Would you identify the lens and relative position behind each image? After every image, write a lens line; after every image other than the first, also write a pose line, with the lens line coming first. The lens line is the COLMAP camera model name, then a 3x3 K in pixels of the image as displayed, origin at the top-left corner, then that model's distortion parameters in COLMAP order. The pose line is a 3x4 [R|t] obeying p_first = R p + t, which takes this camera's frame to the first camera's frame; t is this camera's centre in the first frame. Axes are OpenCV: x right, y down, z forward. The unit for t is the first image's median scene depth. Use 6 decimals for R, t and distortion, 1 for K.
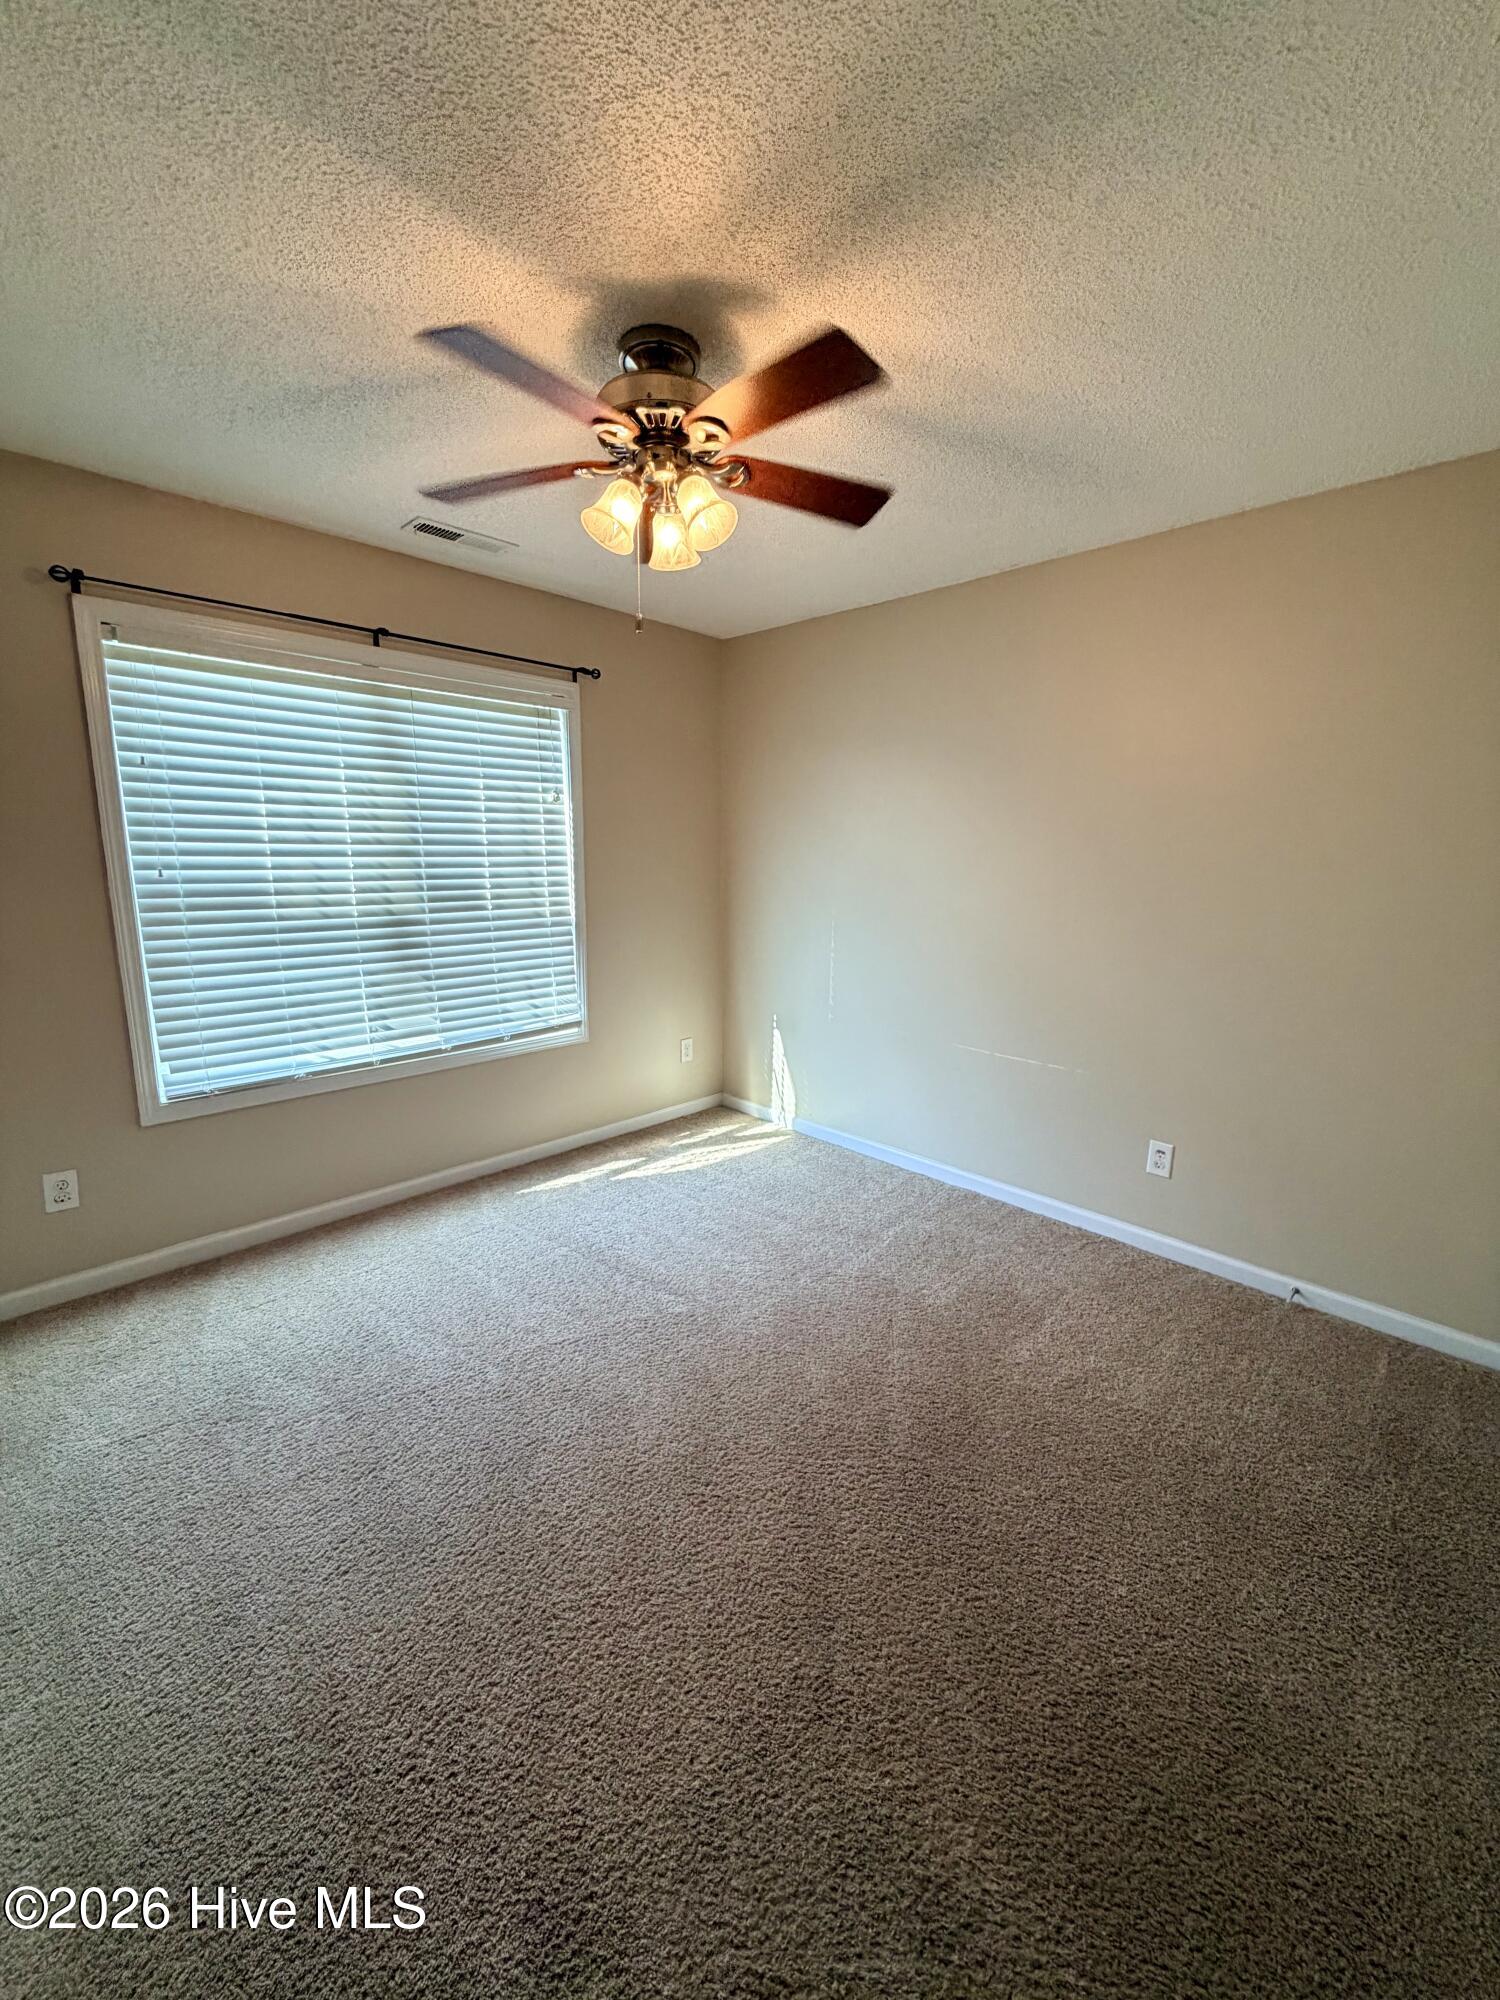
lens RADIAL K [[800.5, 0, 752.5], [0, 800.5, 989.1], [0, 0, 1]] dist [0.001963, -0.000207]
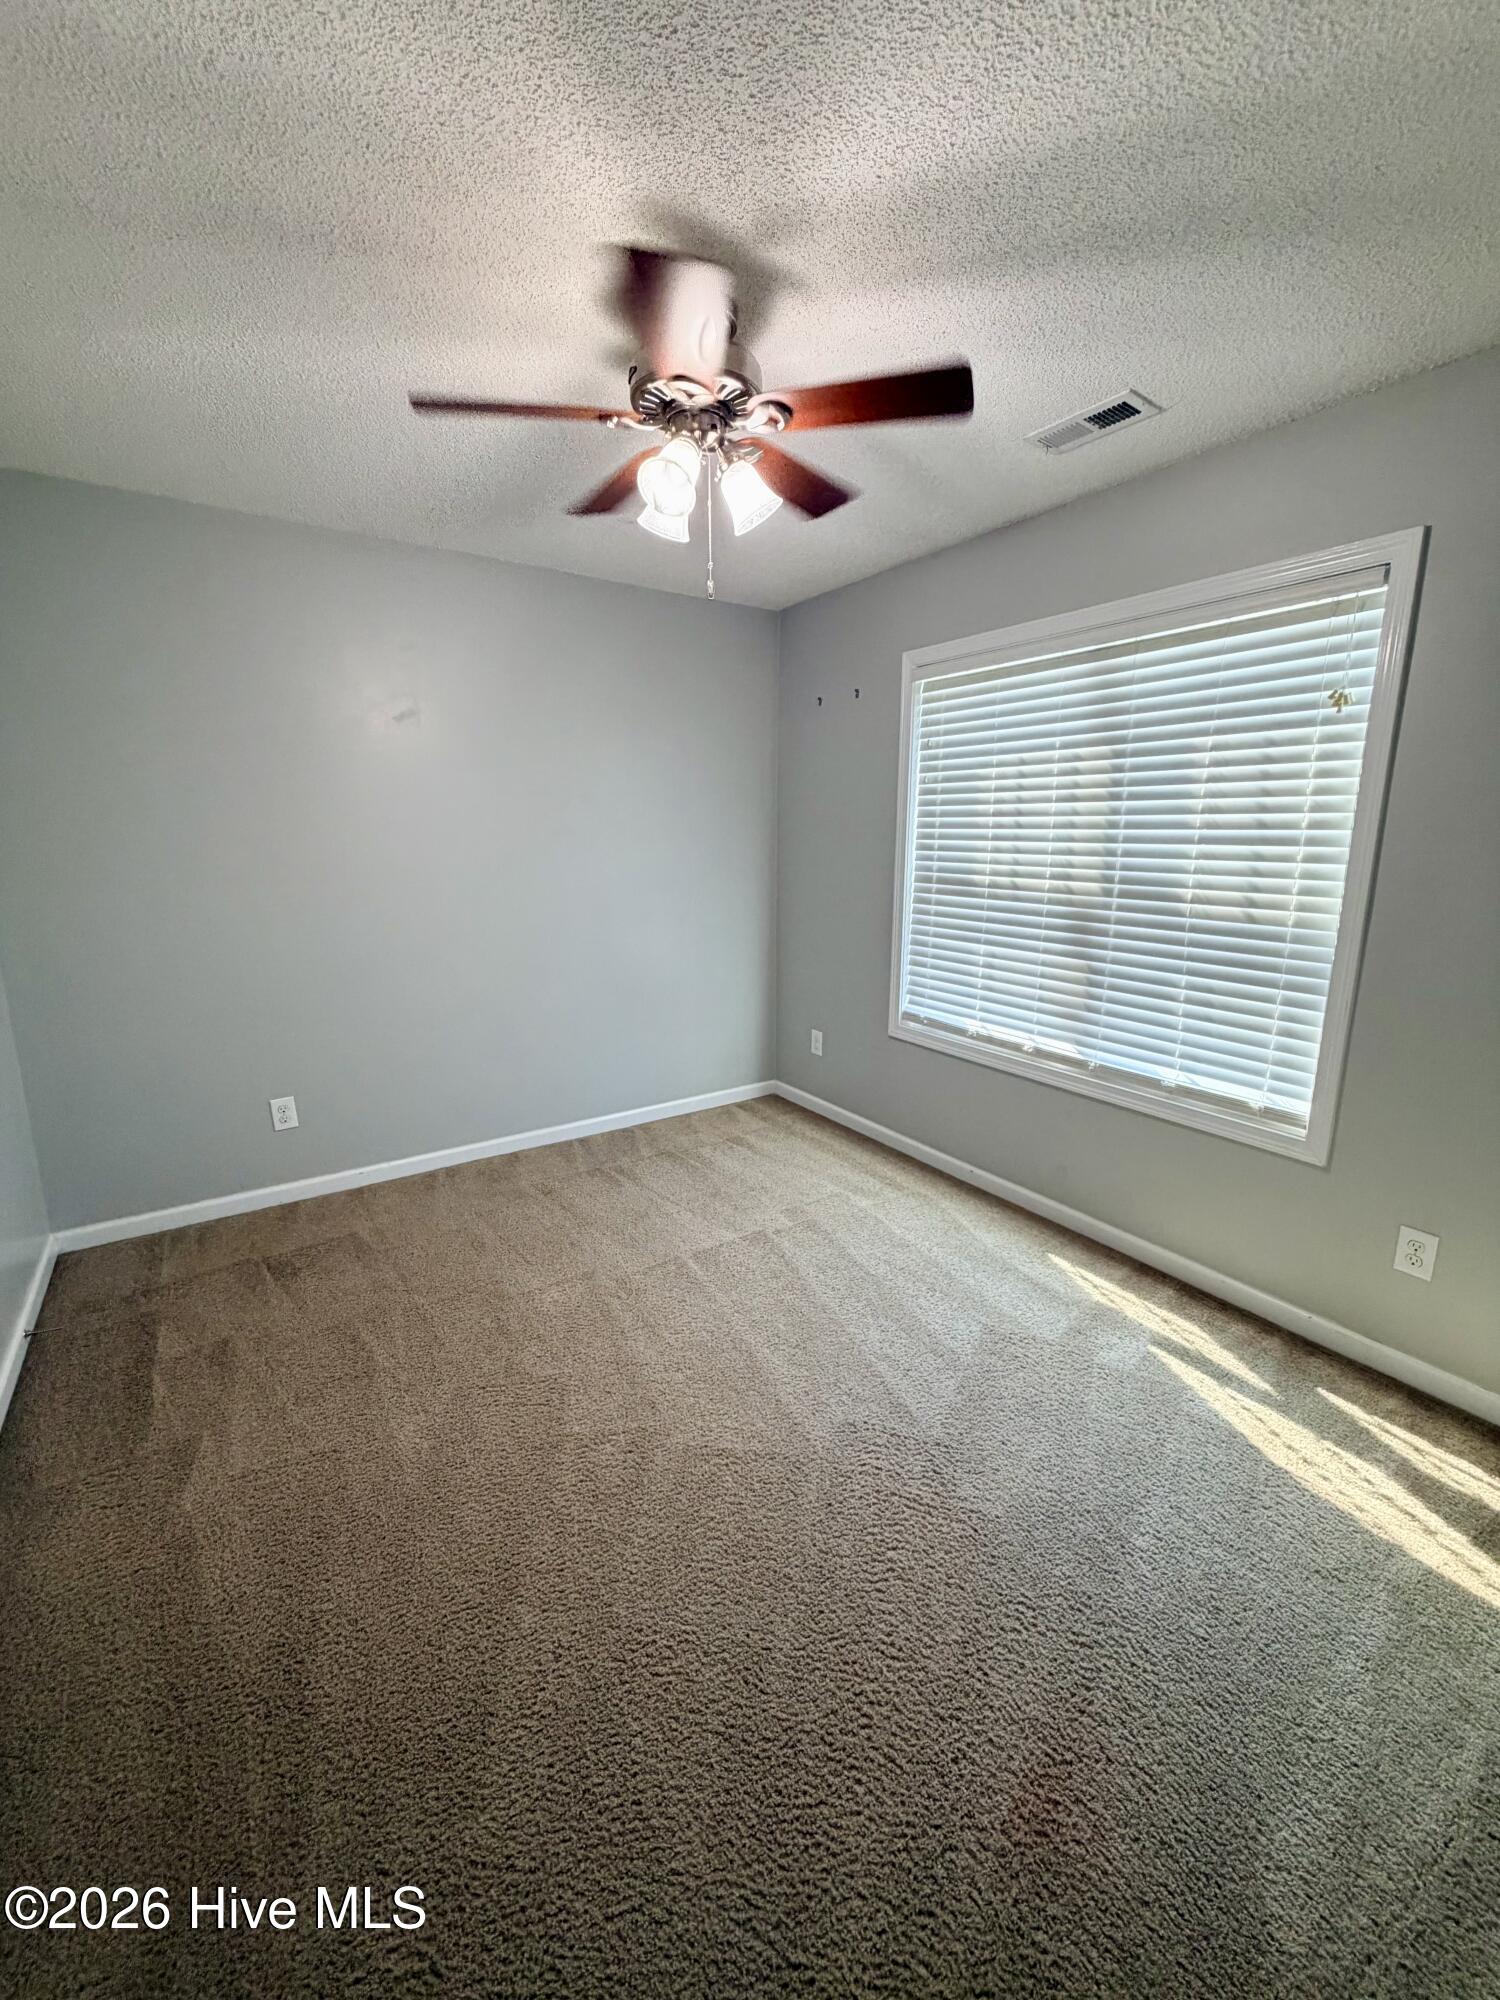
lens RADIAL K [[800.5, 0, 752.5], [0, 800.5, 989.1], [0, 0, 1]] dist [0.001963, -0.000207]
pose [[-0.222100, 0.179426, -0.958372, 0.479780], [-0.180927, 0.958267, 0.221336, -0.127855], [0.958090, 0.222555, -0.180368, 0.778557]]
